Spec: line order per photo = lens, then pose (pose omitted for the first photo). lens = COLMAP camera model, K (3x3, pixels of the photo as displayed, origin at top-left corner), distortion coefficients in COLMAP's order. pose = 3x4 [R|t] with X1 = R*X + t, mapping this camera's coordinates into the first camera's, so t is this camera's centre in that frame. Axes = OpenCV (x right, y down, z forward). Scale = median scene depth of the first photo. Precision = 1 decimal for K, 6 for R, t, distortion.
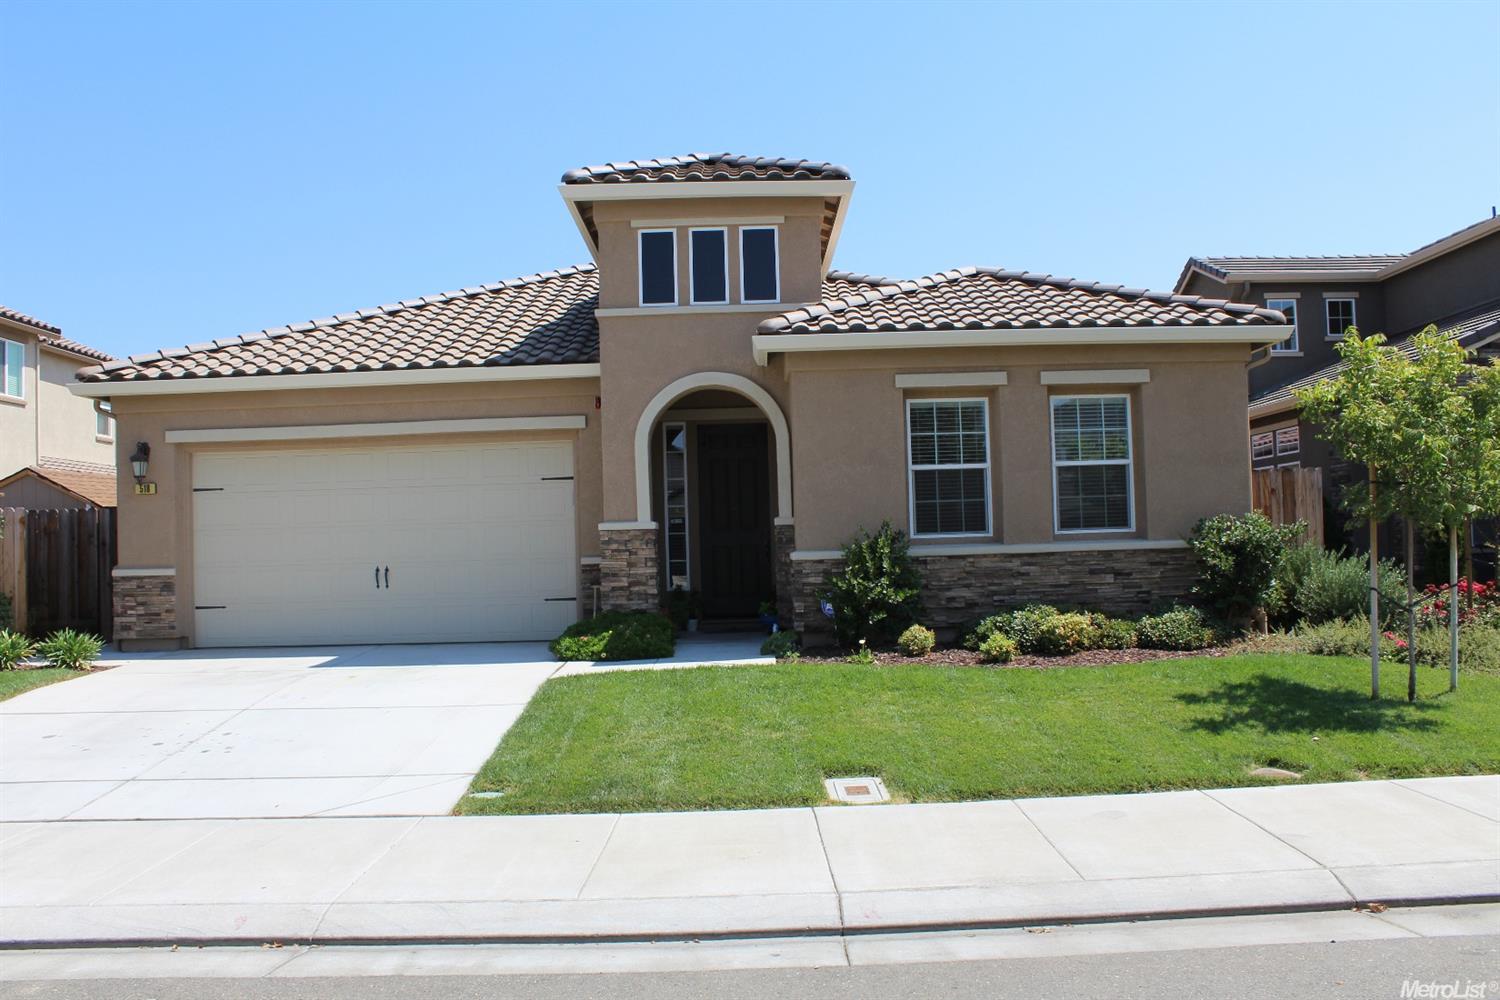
lens RADIAL K [[1252.3, 0, 737.8], [0, 1252.3, 504.9], [0, 0, 1]] dist [-0.186009, 0.182020]
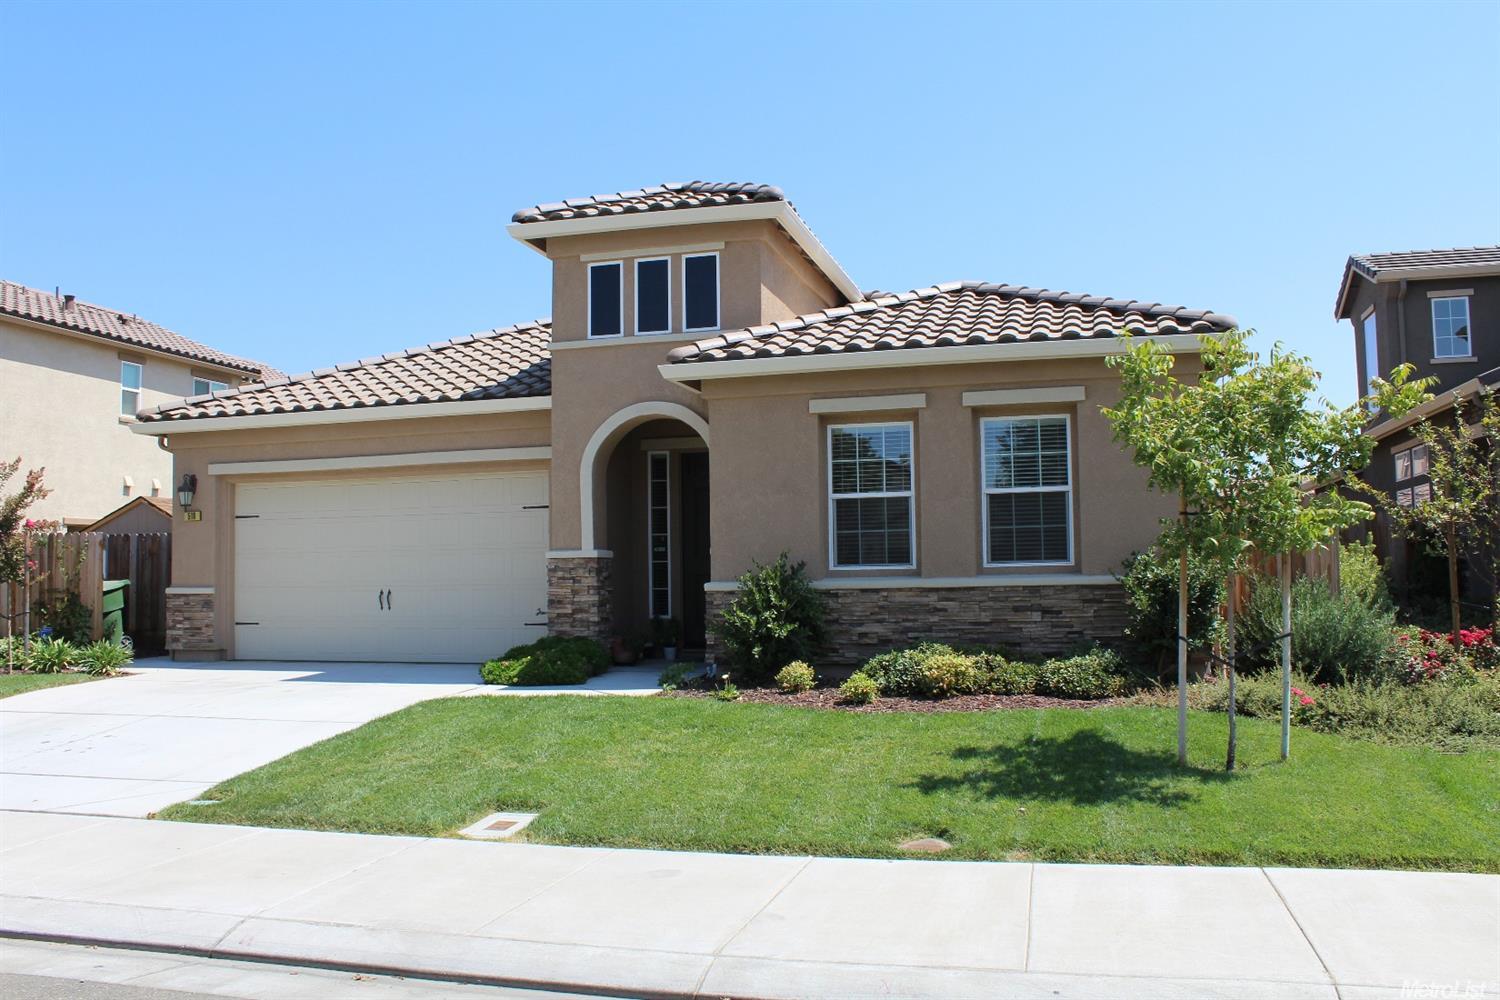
lens RADIAL K [[1252.3, 0, 737.8], [0, 1252.3, 504.9], [0, 0, 1]] dist [-0.186009, 0.182020]
pose [[0.964283, -0.001661, -0.264867, 0.313315], [-0.002859, 0.999857, -0.016678, -0.006770], [0.264857, 0.016840, 0.964141, 0.052291]]
